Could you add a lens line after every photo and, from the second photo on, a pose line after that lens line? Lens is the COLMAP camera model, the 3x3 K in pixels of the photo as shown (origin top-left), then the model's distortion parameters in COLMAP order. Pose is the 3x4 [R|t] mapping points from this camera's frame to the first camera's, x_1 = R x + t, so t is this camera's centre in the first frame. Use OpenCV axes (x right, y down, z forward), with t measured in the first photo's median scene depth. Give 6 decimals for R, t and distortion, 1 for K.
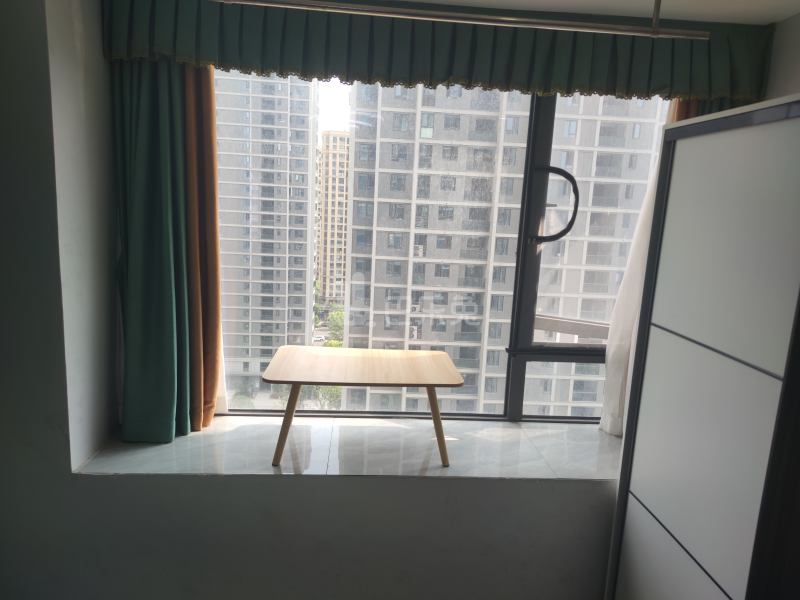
lens RADIAL K [[563.1, 0, 404.1], [0, 563.1, 305.3], [0, 0, 1]] dist [0.089753, -0.086083]
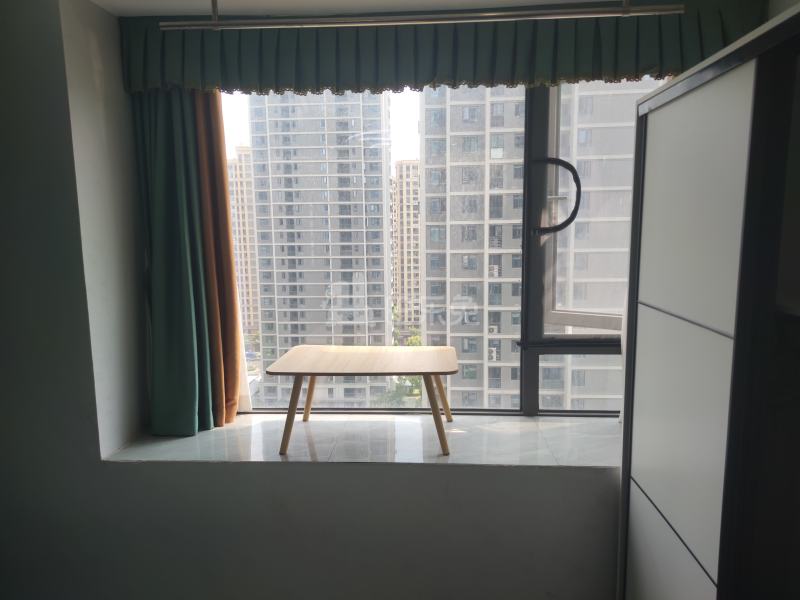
lens RADIAL K [[563.1, 0, 404.1], [0, 563.1, 305.3], [0, 0, 1]] dist [0.089753, -0.086083]
pose [[0.989261, -0.045877, -0.138776, 0.128080], [0.039902, 0.998165, -0.045537, 0.050550], [0.140610, 0.039510, 0.989276, -0.019977]]
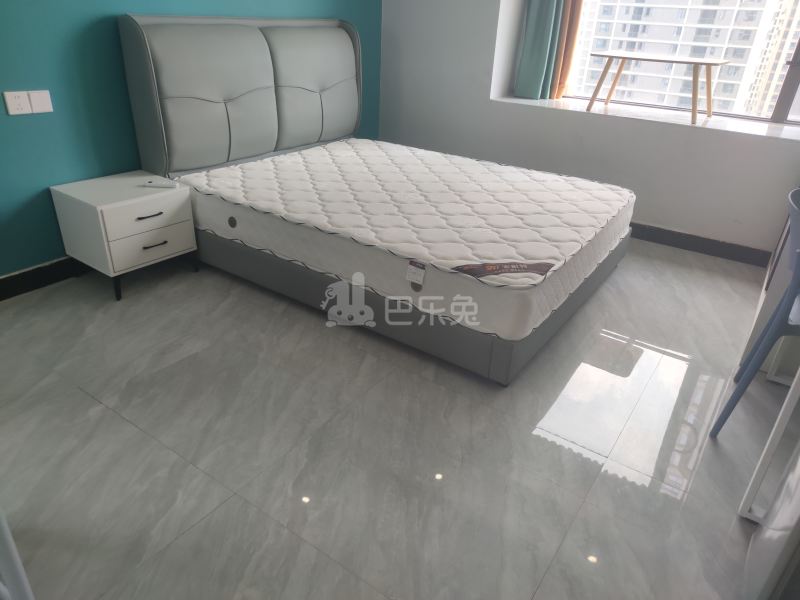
lens RADIAL K [[566.2, 0, 400.9], [0, 566.2, 283.4], [0, 0, 1]] dist [0.076463, -0.075093]
pose [[0.774245, 0.266935, -0.573839, 0.398503], [-0.112671, 0.950353, 0.290060, 0.275582], [0.622776, -0.159922, 0.765881, -0.661117]]
